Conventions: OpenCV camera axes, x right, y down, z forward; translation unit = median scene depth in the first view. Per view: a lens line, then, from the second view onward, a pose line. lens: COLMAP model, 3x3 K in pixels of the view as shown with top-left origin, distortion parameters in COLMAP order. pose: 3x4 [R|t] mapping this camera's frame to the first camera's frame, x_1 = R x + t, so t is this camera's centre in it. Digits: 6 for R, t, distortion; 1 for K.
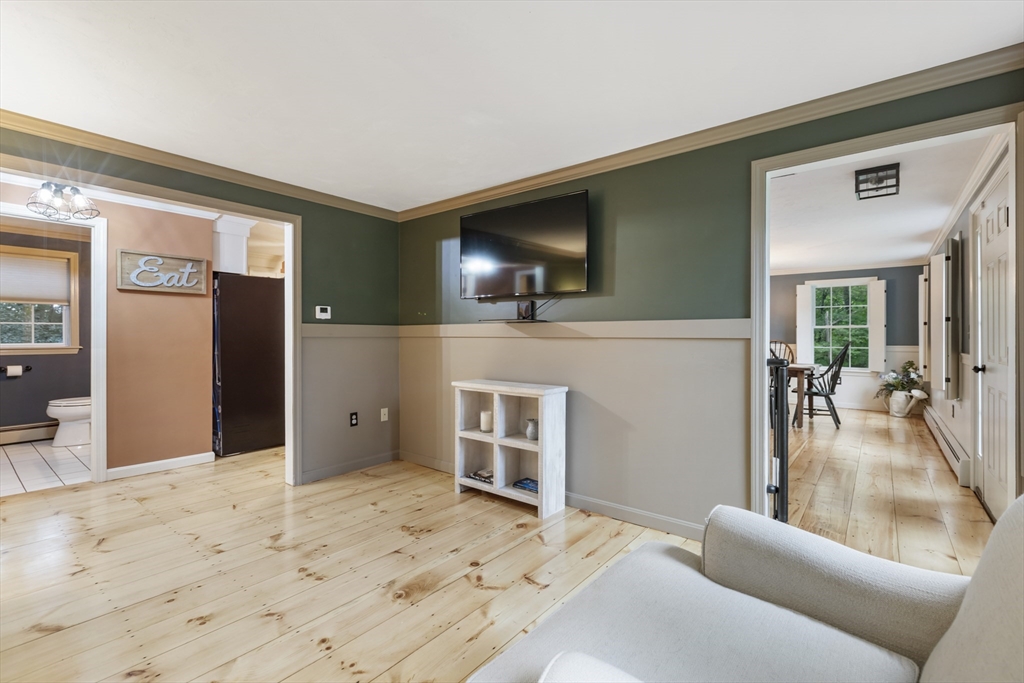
lens RADIAL K [[458.4, 0, 513.3], [0, 458.4, 336.9], [0, 0, 1]] dist [-0.000635, -0.000487]
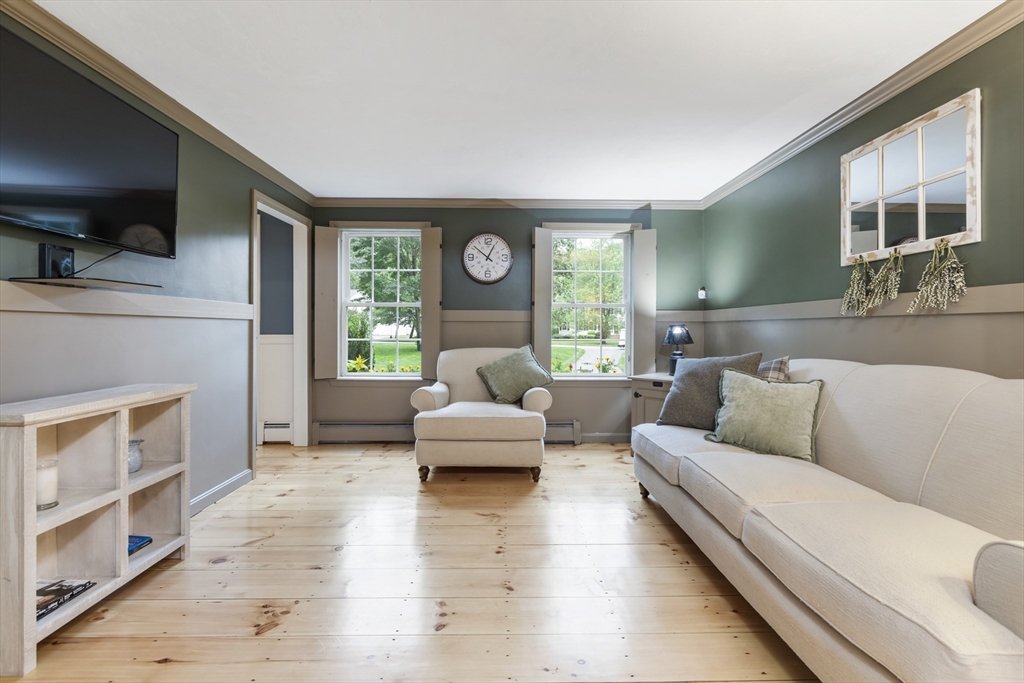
lens RADIAL K [[483.6, 0, 513.3], [0, 483.6, 324.3], [0, 0, 1]] dist [-0.010700, -0.000318]
pose [[-0.643217, 0.001537, 0.765682, -0.894144], [-0.005982, 0.999957, -0.007032, 0.018943], [-0.765660, -0.009103, -0.643181, 1.114512]]
